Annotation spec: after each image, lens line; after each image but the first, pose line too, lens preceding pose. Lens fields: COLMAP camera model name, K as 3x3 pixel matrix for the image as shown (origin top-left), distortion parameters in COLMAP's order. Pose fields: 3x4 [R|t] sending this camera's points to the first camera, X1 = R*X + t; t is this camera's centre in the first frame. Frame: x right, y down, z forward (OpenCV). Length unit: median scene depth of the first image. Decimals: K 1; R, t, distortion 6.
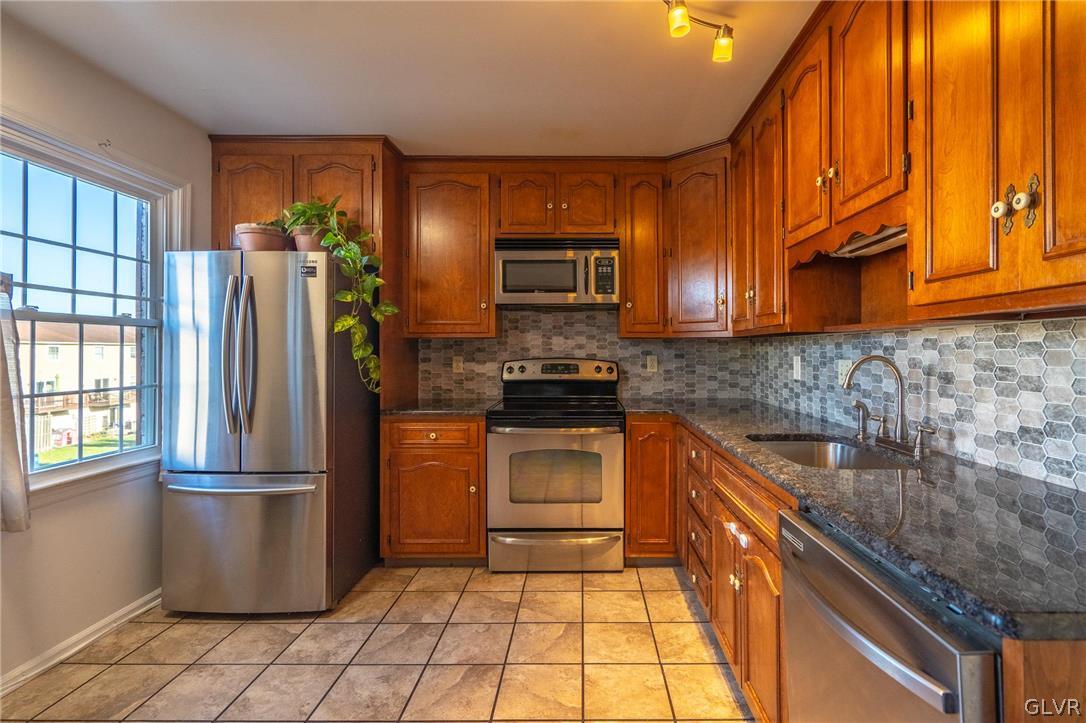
lens RADIAL K [[505.5, 0, 555.8], [0, 505.5, 347.7], [0, 0, 1]] dist [-0.007306, 0.002199]
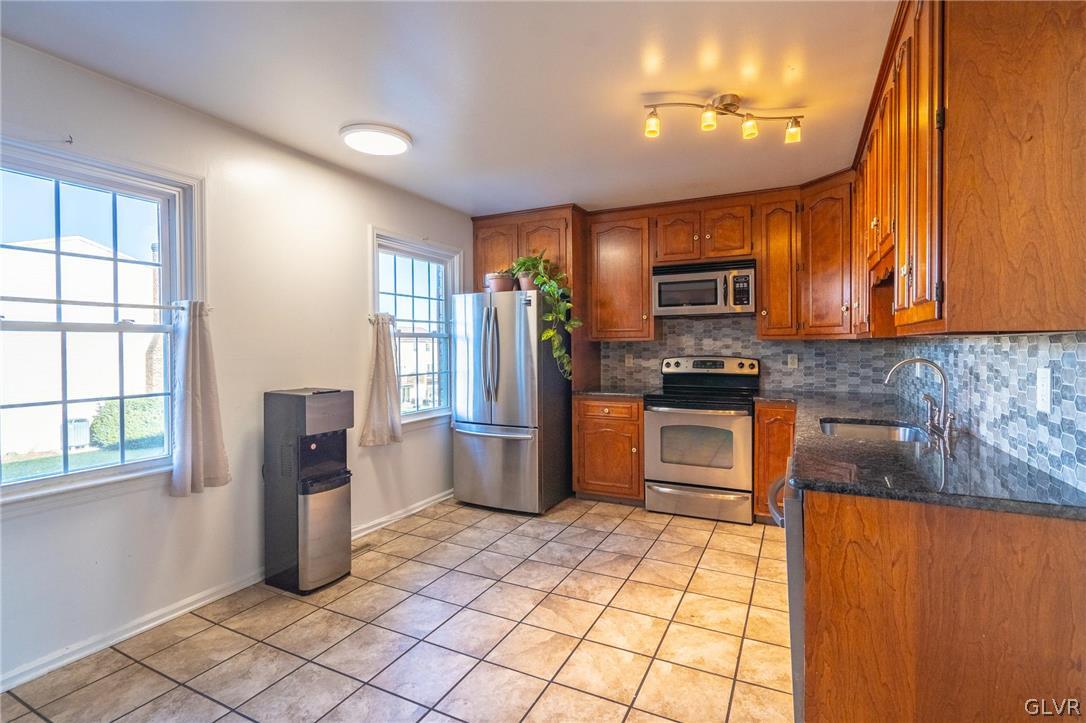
lens RADIAL K [[505.5, 0, 542.6], [0, 505.5, 355.1], [0, 0, 1]] dist [-0.007306, 0.002199]
pose [[0.905652, 0.003730, -0.424006, 0.207703], [0.009016, 0.999566, 0.028052, -0.025452], [0.423927, -0.029228, 0.905225, -0.383622]]
